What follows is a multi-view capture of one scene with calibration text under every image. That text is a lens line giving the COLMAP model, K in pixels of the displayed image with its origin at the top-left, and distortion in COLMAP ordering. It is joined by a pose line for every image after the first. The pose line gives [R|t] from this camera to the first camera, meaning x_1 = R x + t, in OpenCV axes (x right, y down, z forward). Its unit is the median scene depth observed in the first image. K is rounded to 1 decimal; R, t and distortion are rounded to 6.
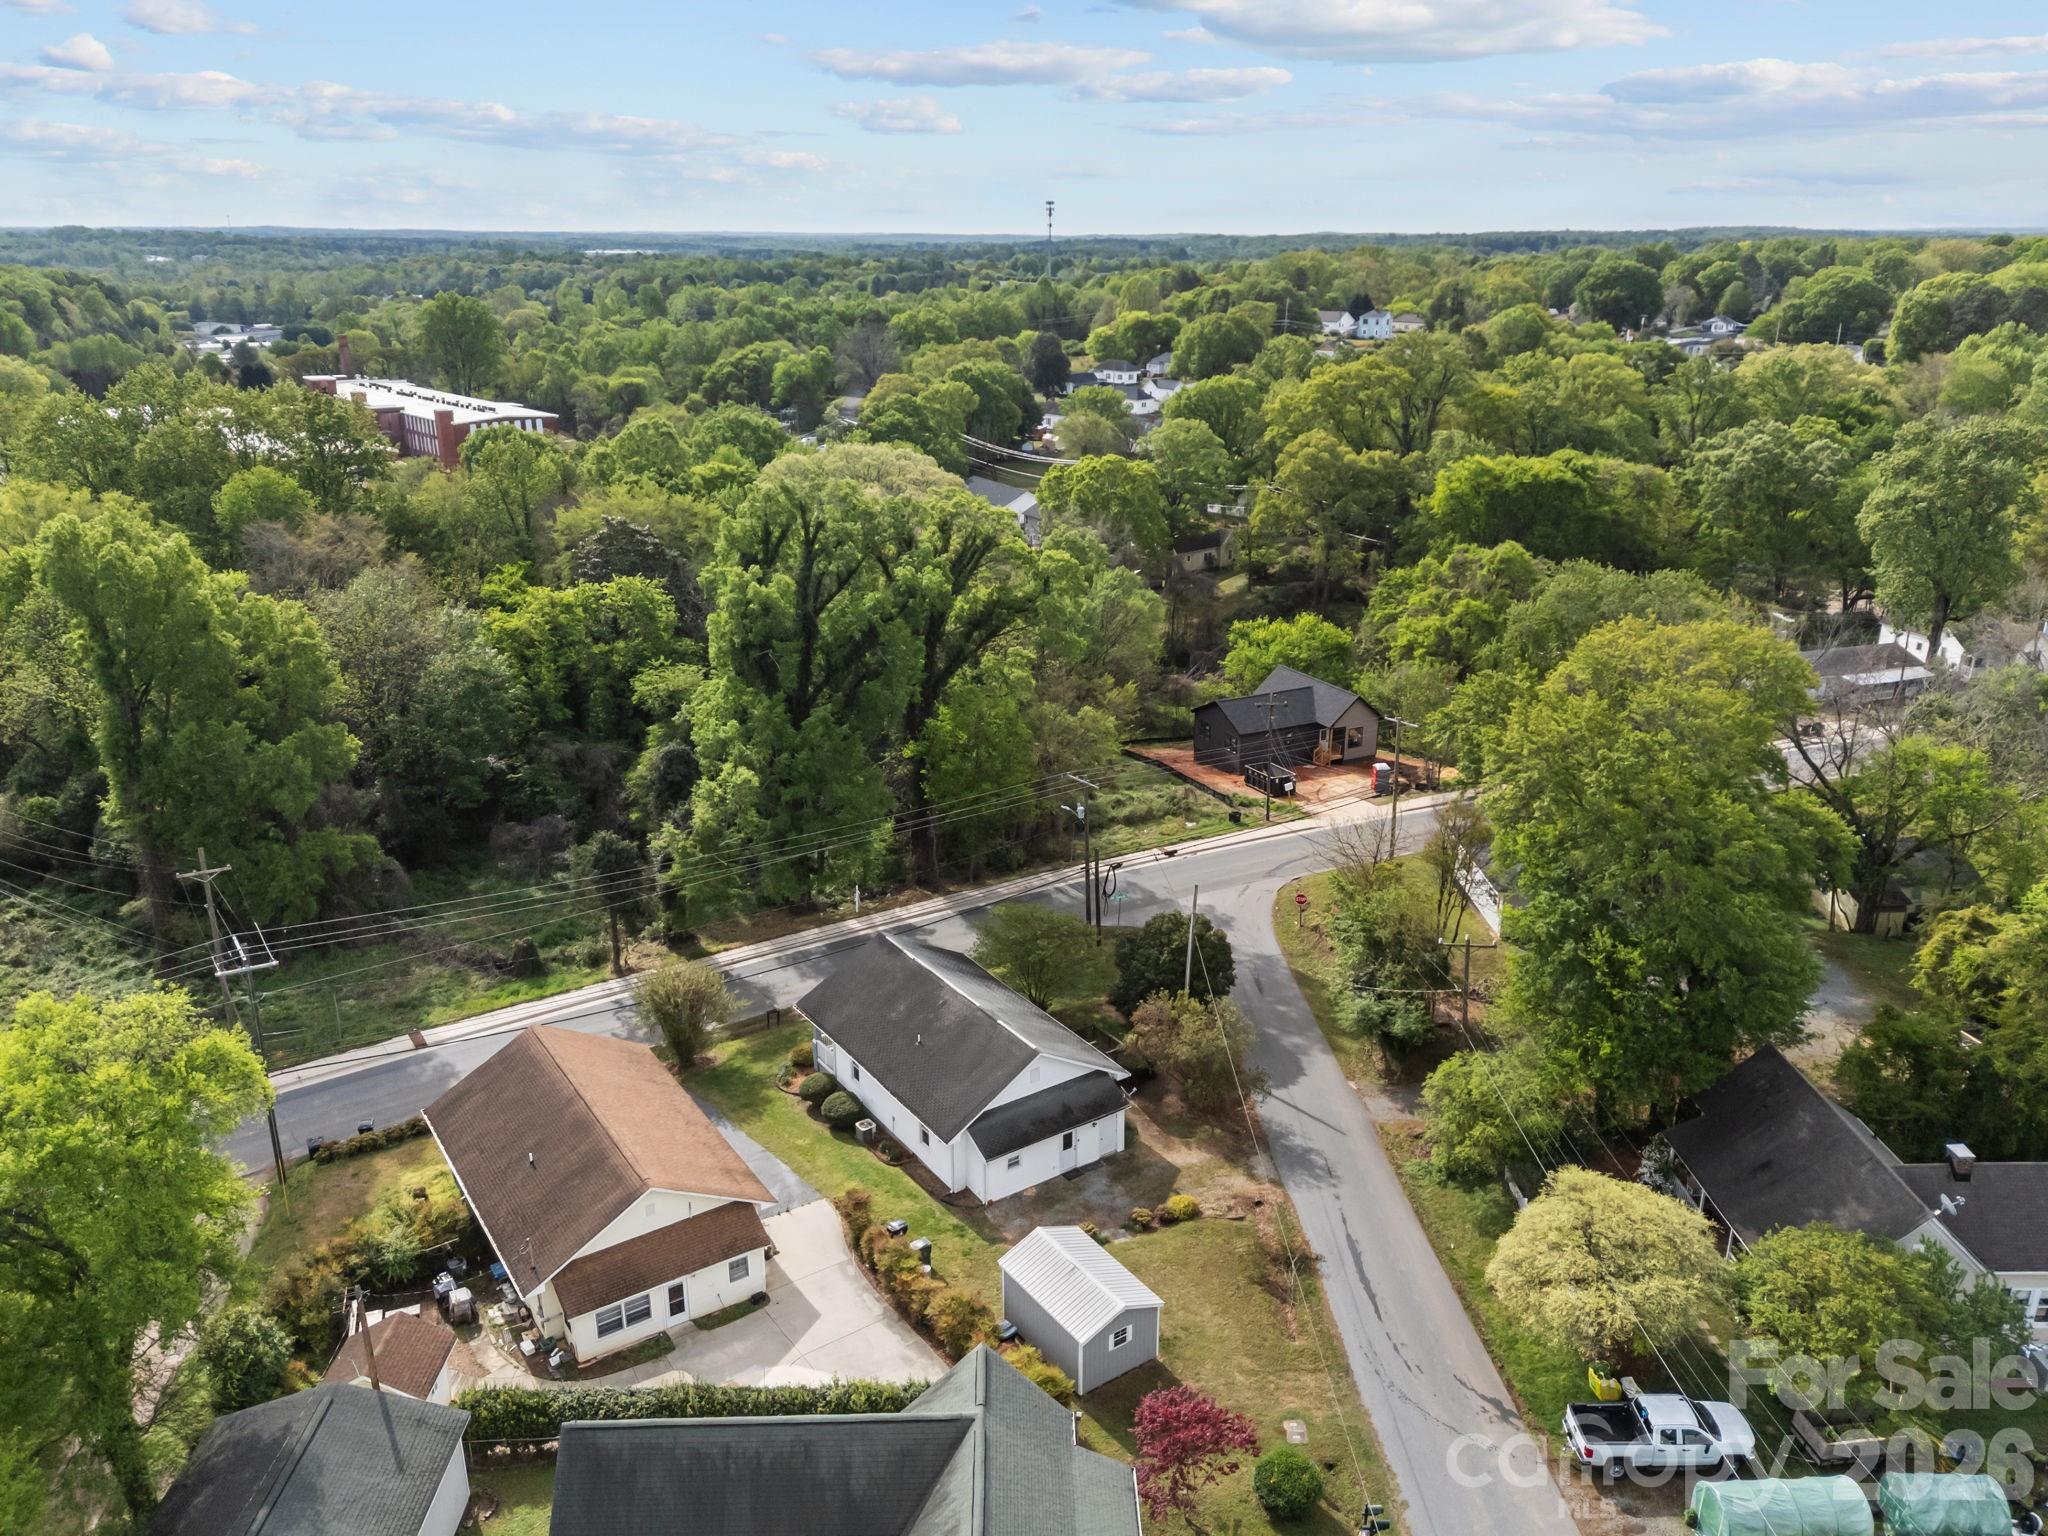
lens RADIAL K [[1461.5, 0, 1024.0], [0, 1461.5, 768.0], [0, 0, 1]] dist [0.060616, -0.053662]
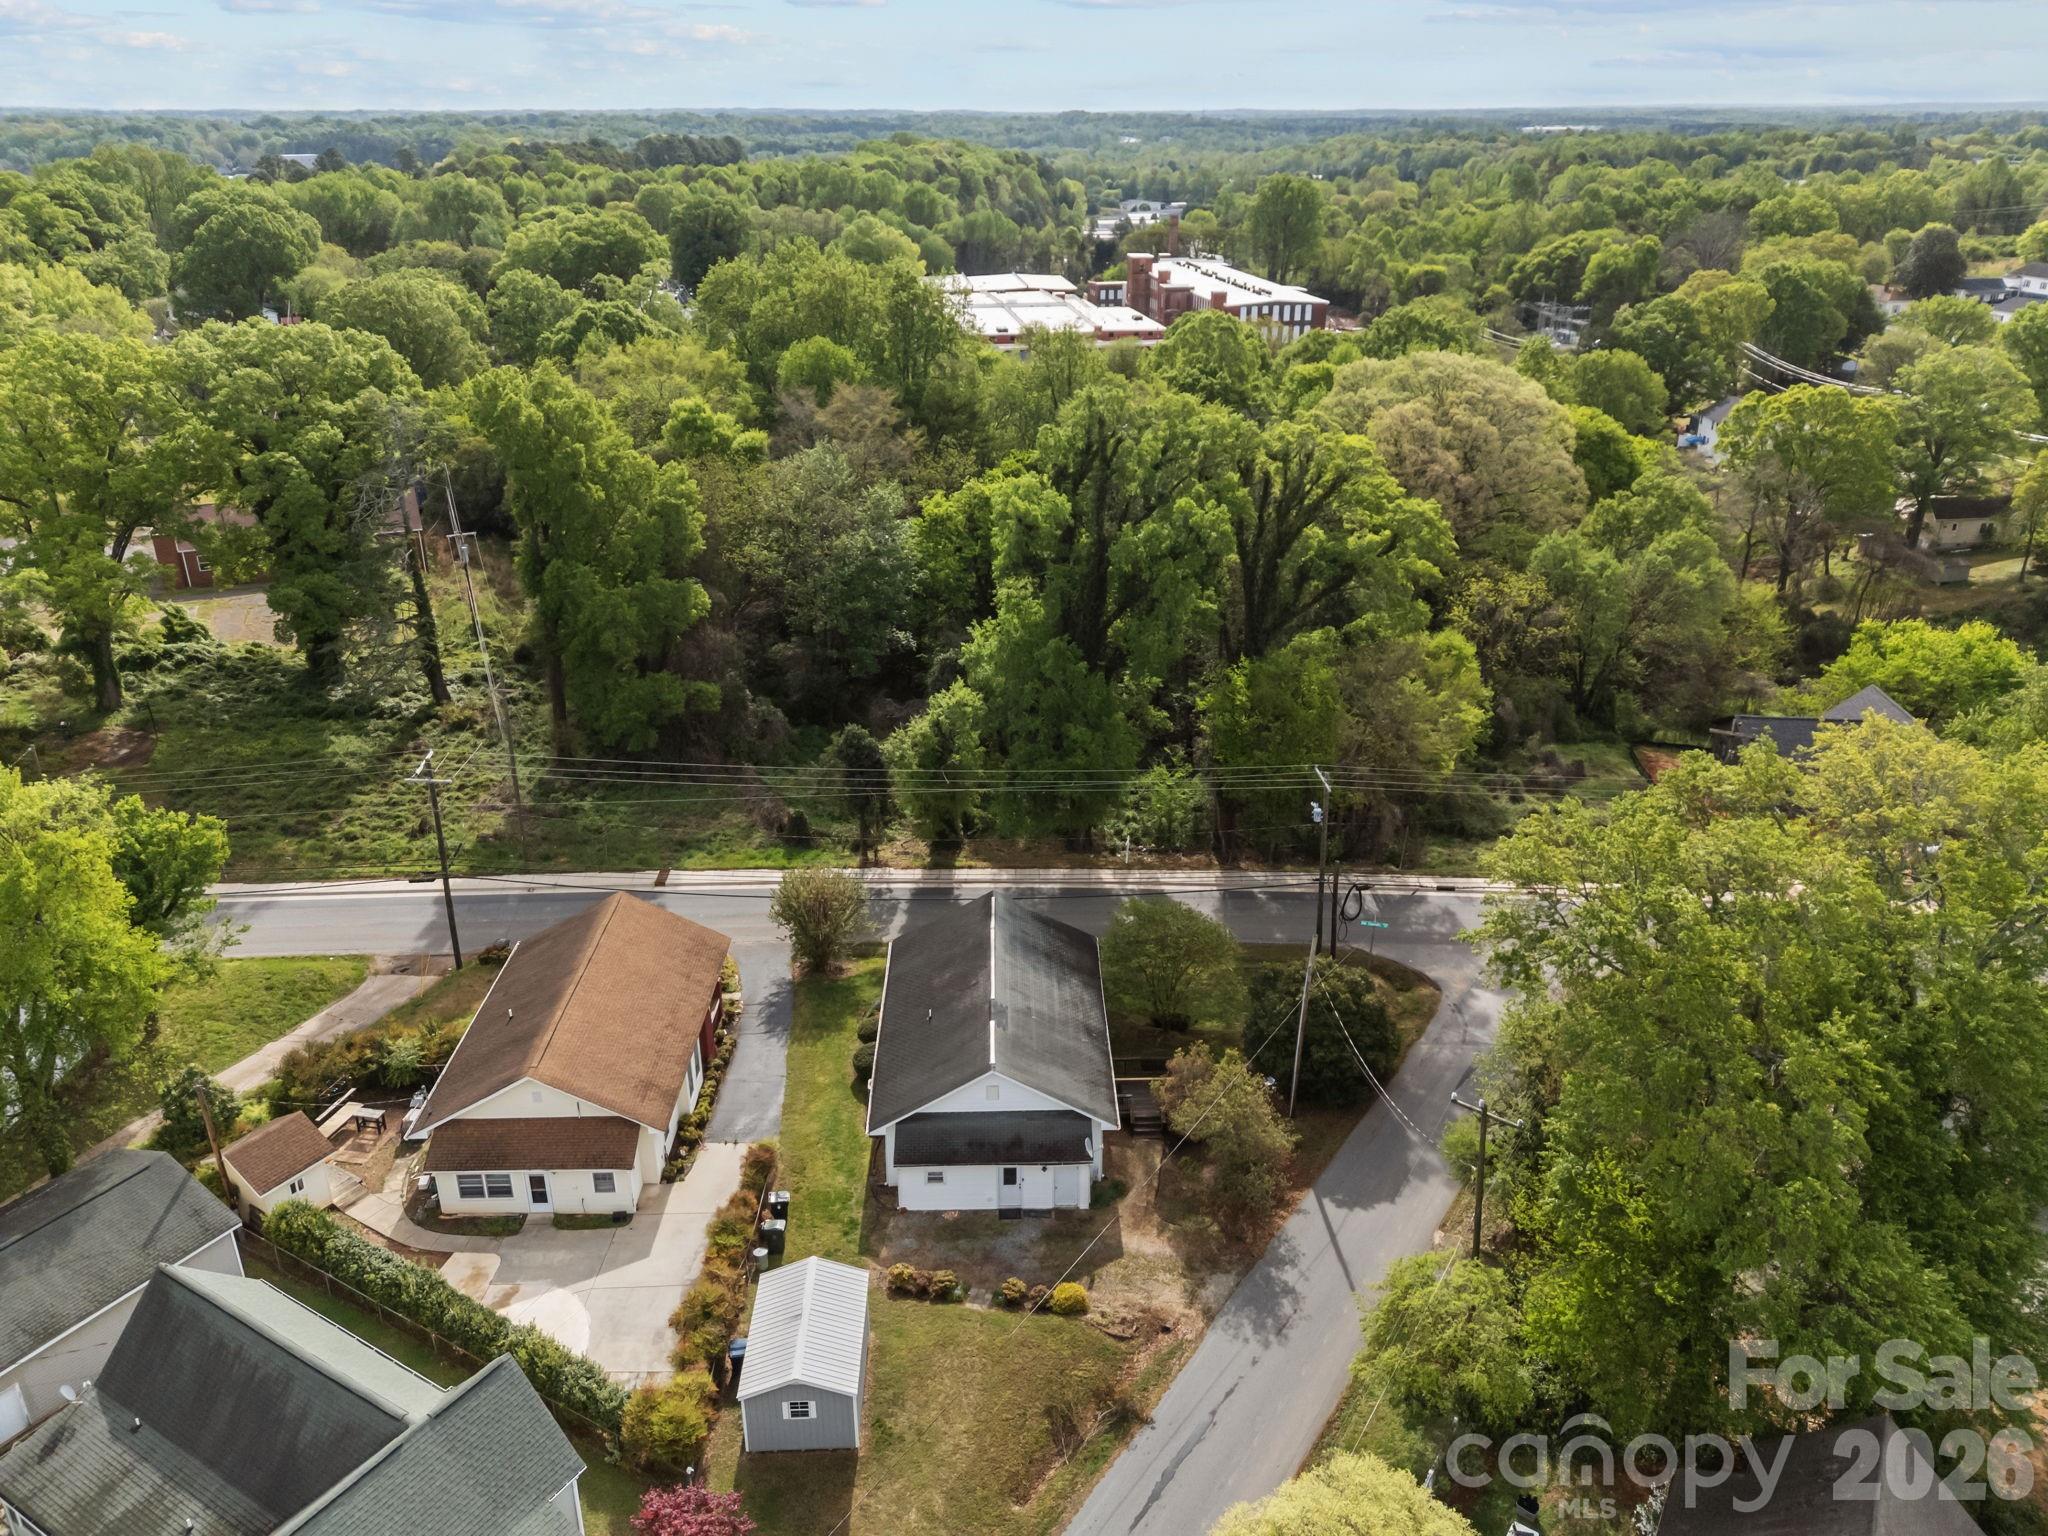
lens RADIAL K [[1461.5, 0, 1024.0], [0, 1461.5, 768.0], [0, 0, 1]] dist [0.060616, -0.053662]
pose [[0.844627, 0.213141, -0.491097, 0.358100], [-0.177749, 0.976940, 0.118296, -0.077026], [0.504986, -0.012624, 0.863035, 0.214766]]
